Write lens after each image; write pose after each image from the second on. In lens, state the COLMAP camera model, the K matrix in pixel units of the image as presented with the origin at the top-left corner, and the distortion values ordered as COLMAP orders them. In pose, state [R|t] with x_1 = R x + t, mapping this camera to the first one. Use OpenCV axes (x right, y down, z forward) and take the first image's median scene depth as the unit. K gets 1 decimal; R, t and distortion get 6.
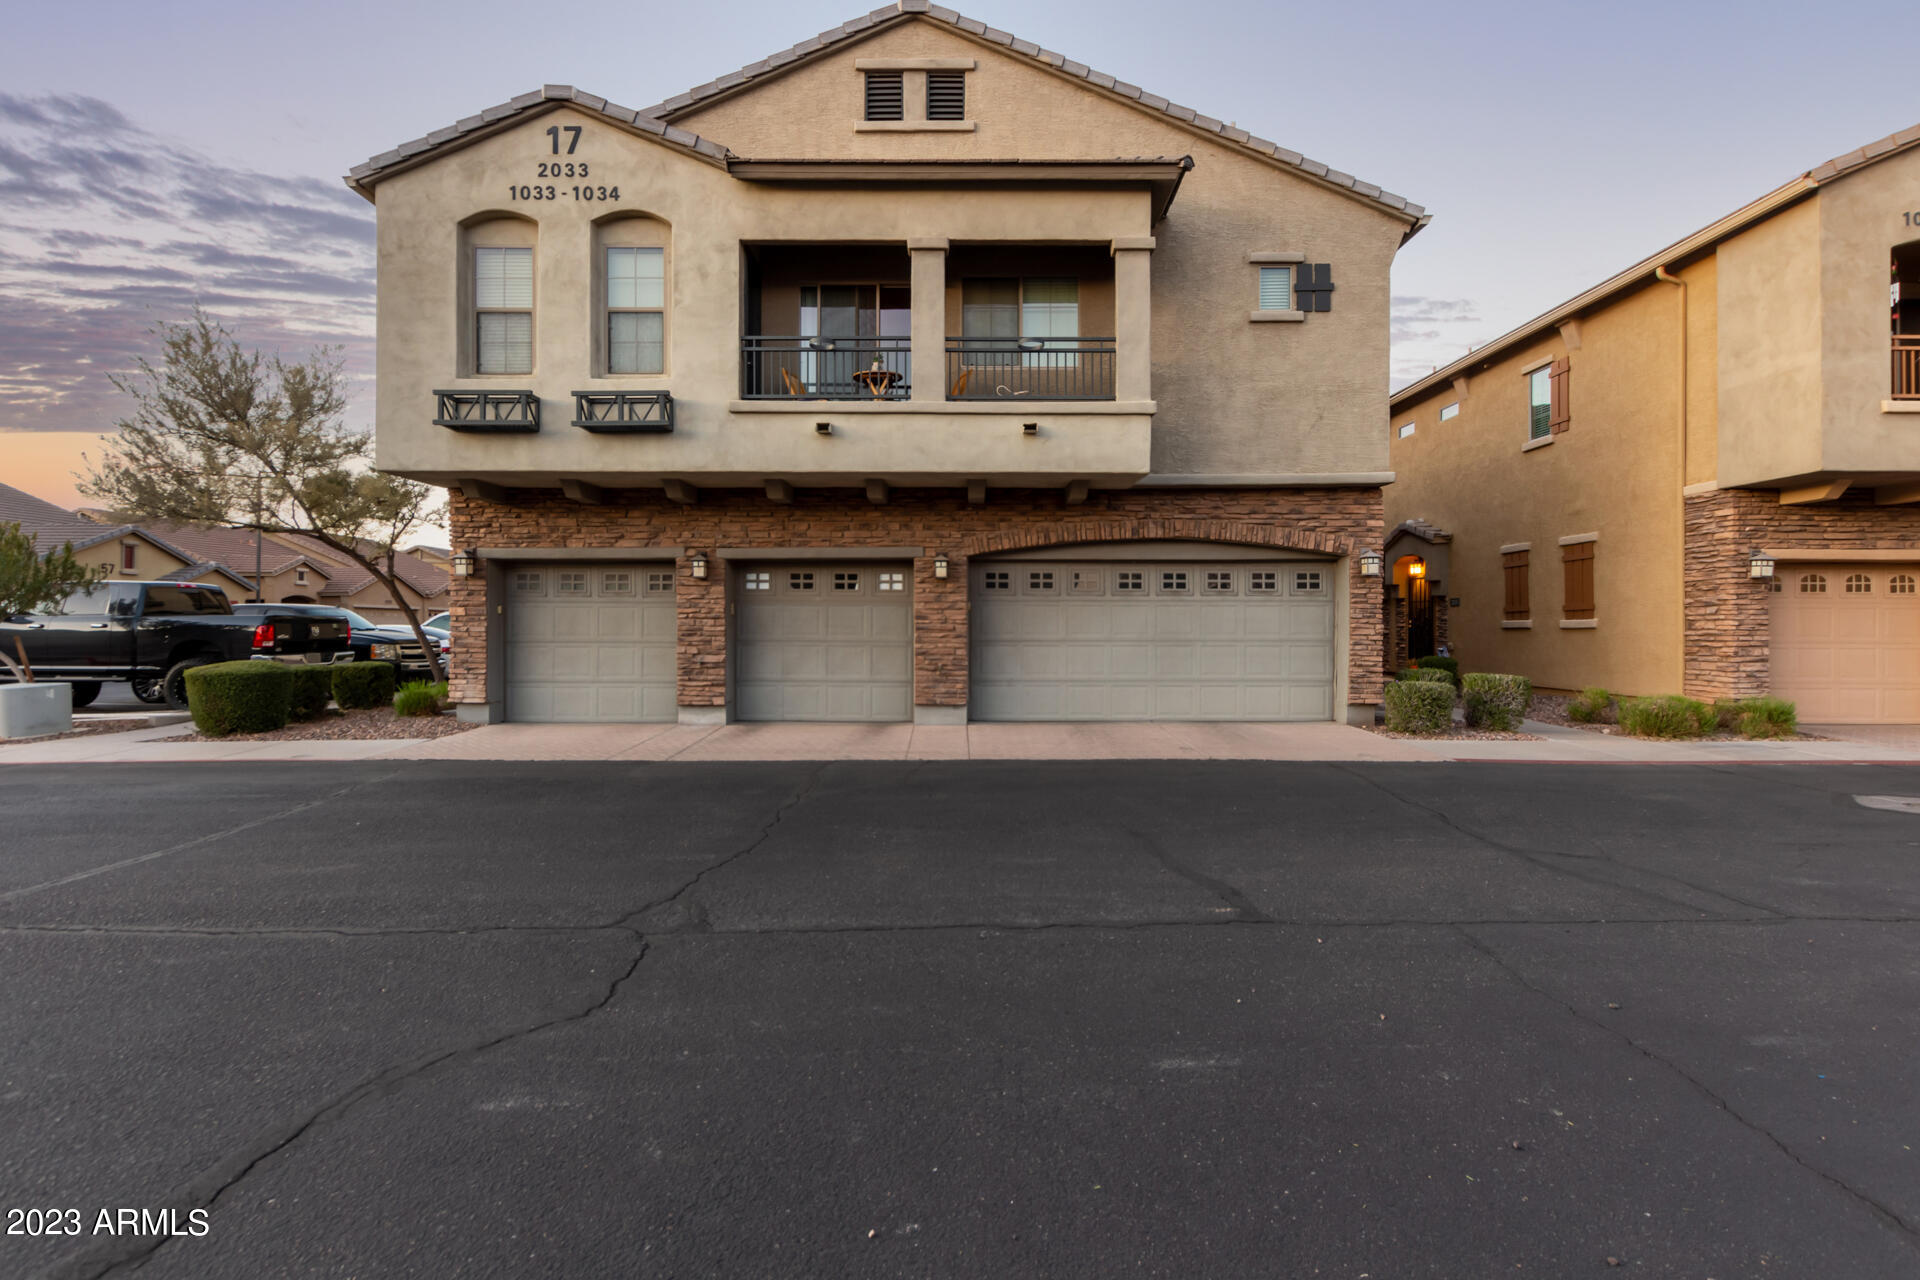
lens RADIAL K [[891.9, 0, 958.6], [0, 891.9, 631.0], [0, 0, 1]] dist [0.004015, 0.000228]
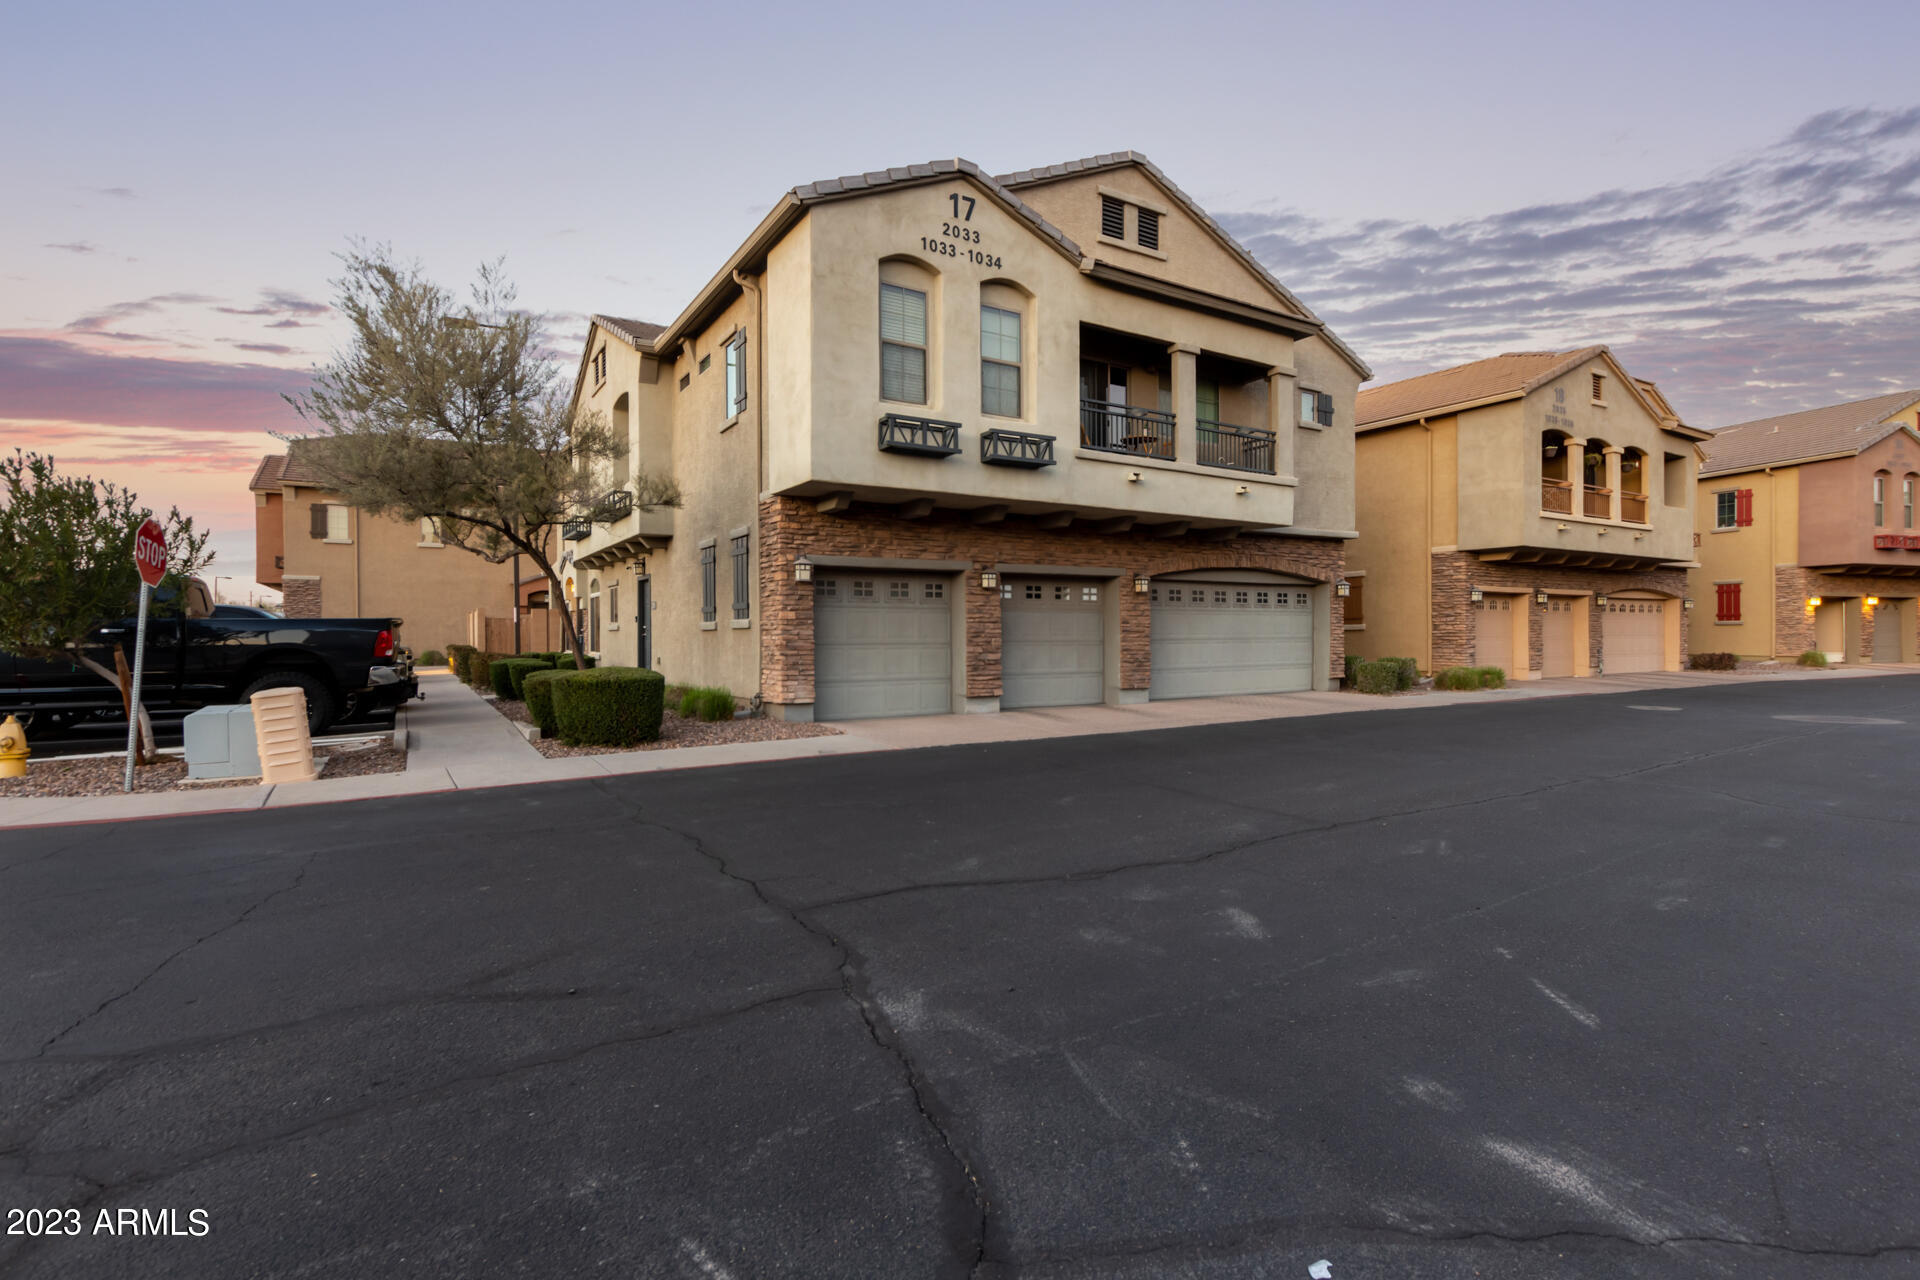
lens RADIAL K [[891.9, 0, 958.5], [0, 891.9, 638.6], [0, 0, 1]] dist [0.004015, 0.000228]
pose [[0.849378, -0.007456, 0.527733, -0.957964], [0.007080, 0.999971, 0.002733, 0.003533], [-0.527738, 0.001415, 0.849406, 0.022553]]
